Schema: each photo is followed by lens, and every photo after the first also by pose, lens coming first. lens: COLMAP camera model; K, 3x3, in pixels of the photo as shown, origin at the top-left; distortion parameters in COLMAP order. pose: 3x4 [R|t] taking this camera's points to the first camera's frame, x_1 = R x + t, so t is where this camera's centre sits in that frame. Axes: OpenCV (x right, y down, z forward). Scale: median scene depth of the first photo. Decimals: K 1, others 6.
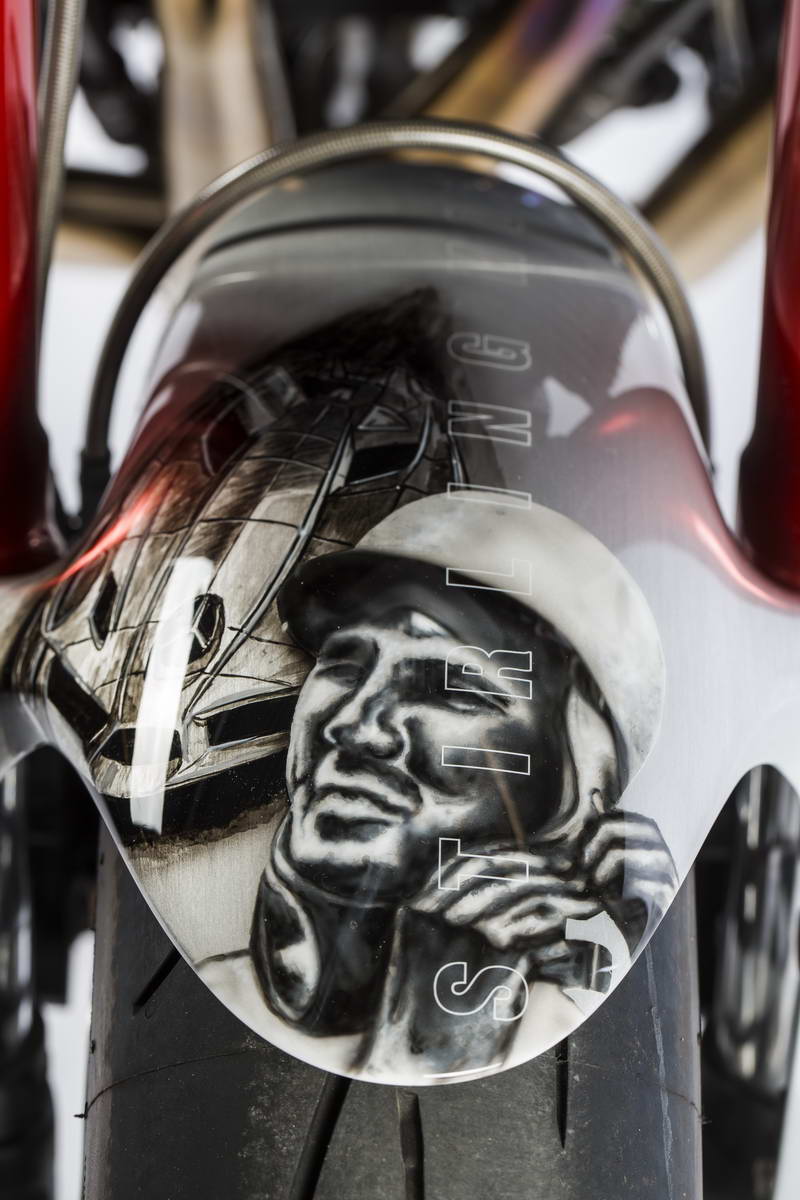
lens RADIAL K [[3563.2, 0, 400.0], [0, 3563.2, 600.0], [0, 0, 1]] dist [-0.019461, 0.285291]
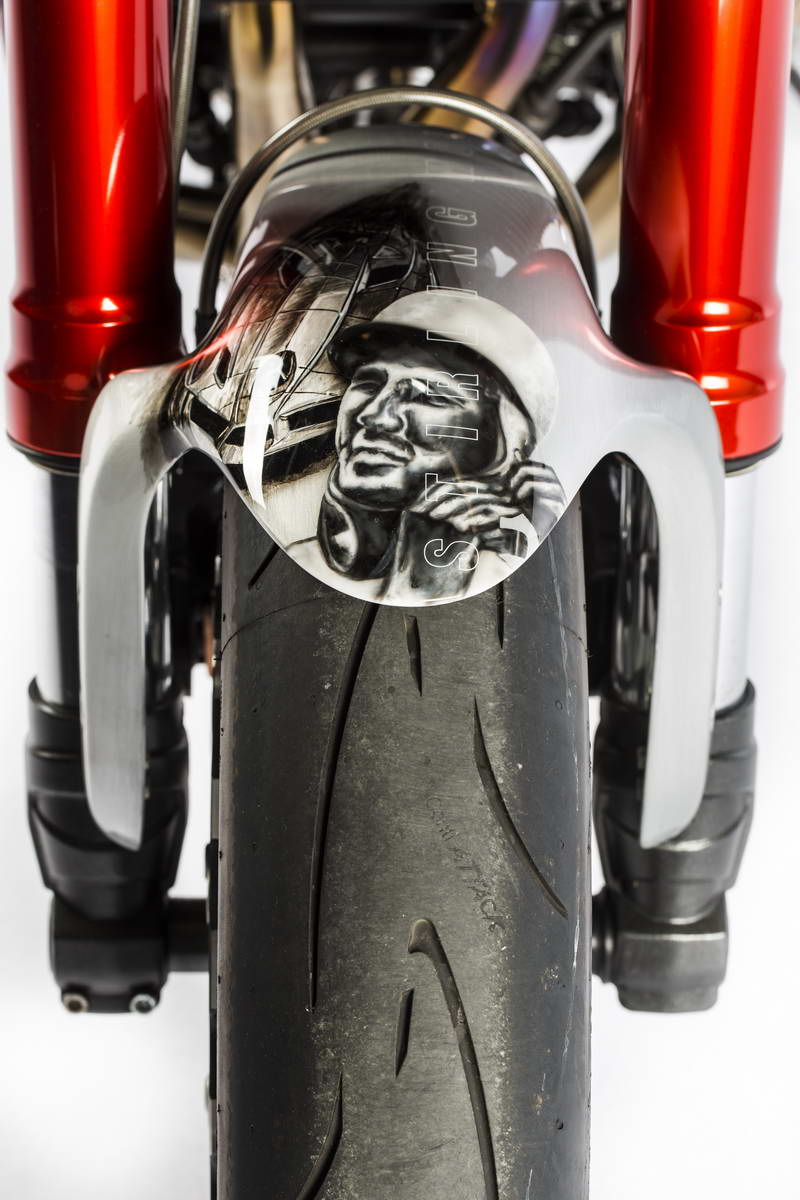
lens RADIAL K [[3312.2, 0, 400.0], [0, 3312.2, 600.0], [0, 0, 1]] dist [0.015415, 0.008995]
pose [[0.999678, -0.024937, -0.004728, 0.004653], [0.024729, 0.998895, -0.039958, 0.186267], [0.005719, 0.039829, 0.999190, -0.578826]]
